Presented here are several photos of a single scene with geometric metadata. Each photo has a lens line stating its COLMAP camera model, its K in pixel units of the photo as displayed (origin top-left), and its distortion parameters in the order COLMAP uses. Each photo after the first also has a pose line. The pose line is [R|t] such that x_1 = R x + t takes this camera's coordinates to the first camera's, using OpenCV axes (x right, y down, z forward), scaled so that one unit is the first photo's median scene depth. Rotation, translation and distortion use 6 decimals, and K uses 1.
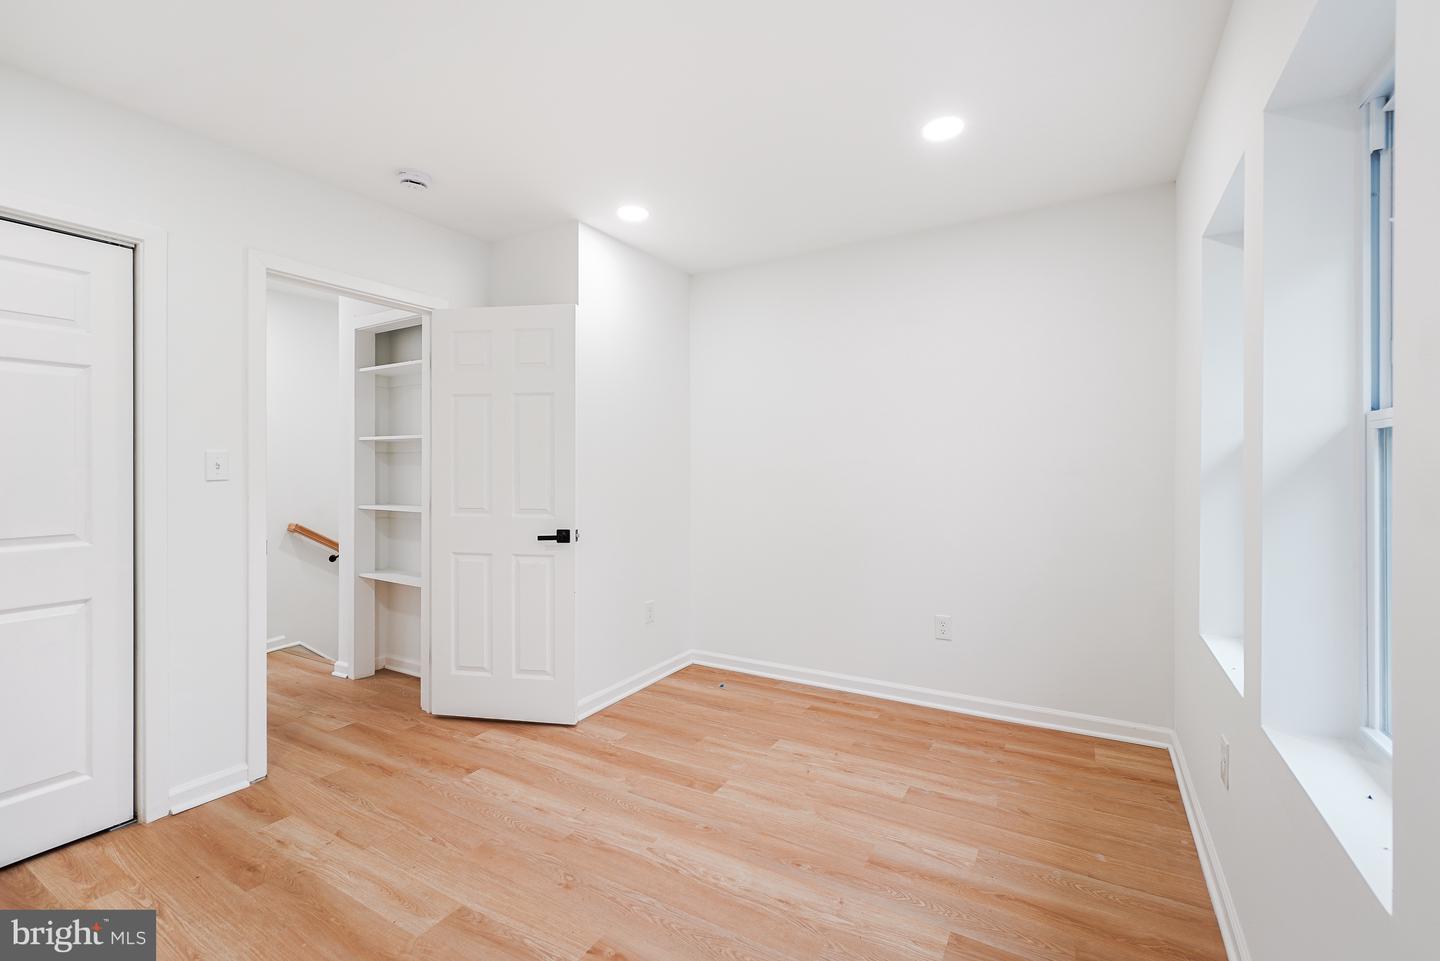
lens RADIAL K [[622.8, 0, 716.7], [0, 622.8, 479.9], [0, 0, 1]] dist [-0.006090, 0.001477]
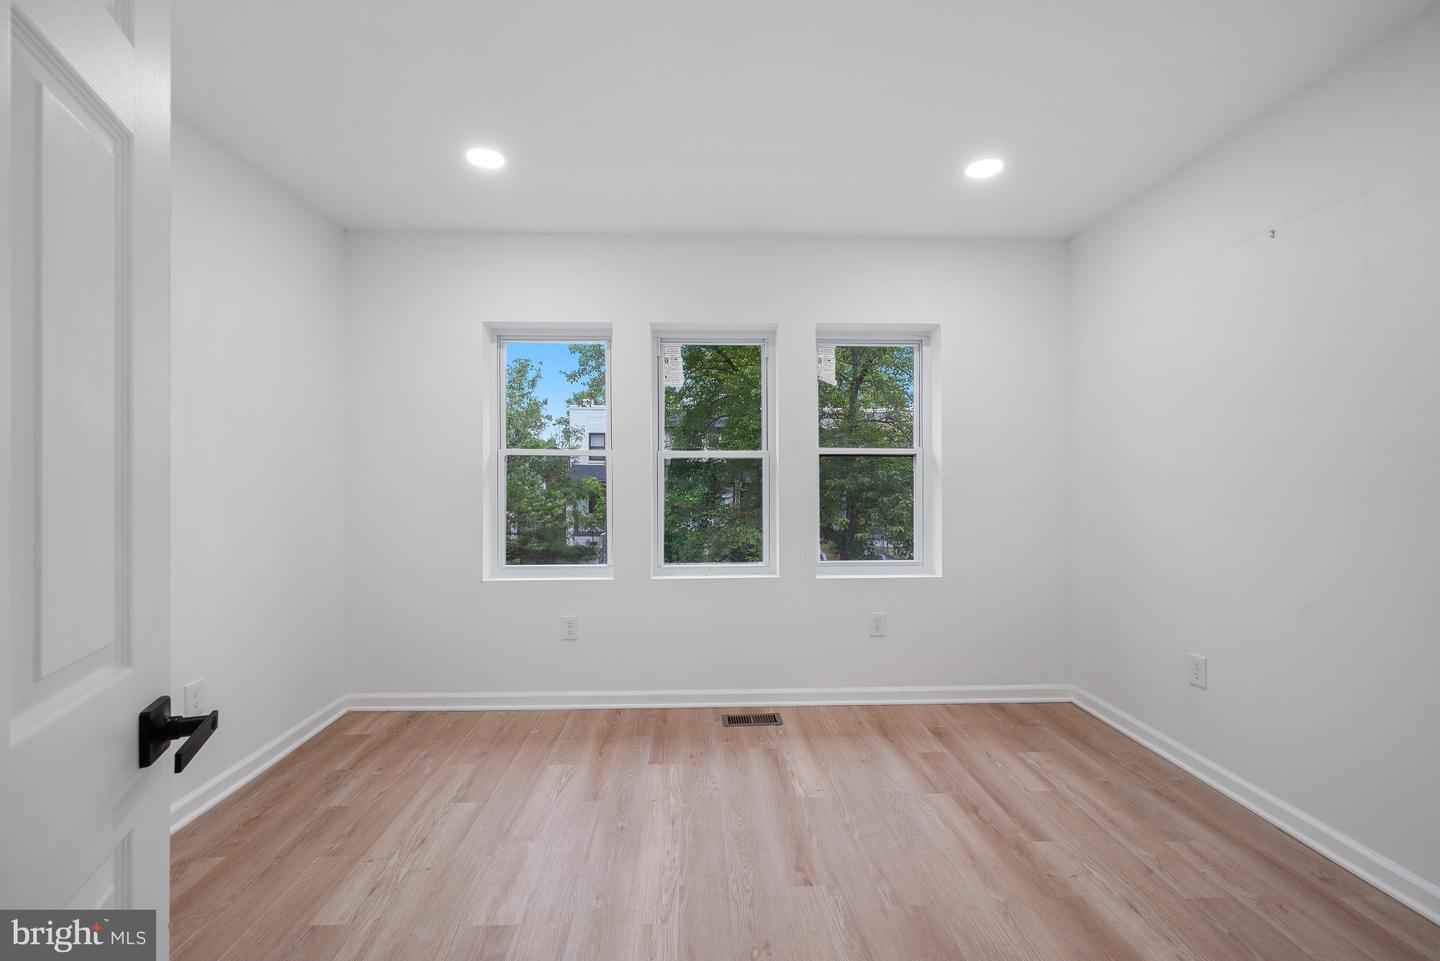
lens RADIAL K [[622.8, 0, 720.6], [0, 622.8, 476.7], [0, 0, 1]] dist [-0.006090, 0.001477]
pose [[-0.550567, 0.001666, 0.834789, -0.719223], [0.016286, 0.999829, 0.008746, -0.010692], [-0.834632, 0.018410, -0.550500, 1.172214]]
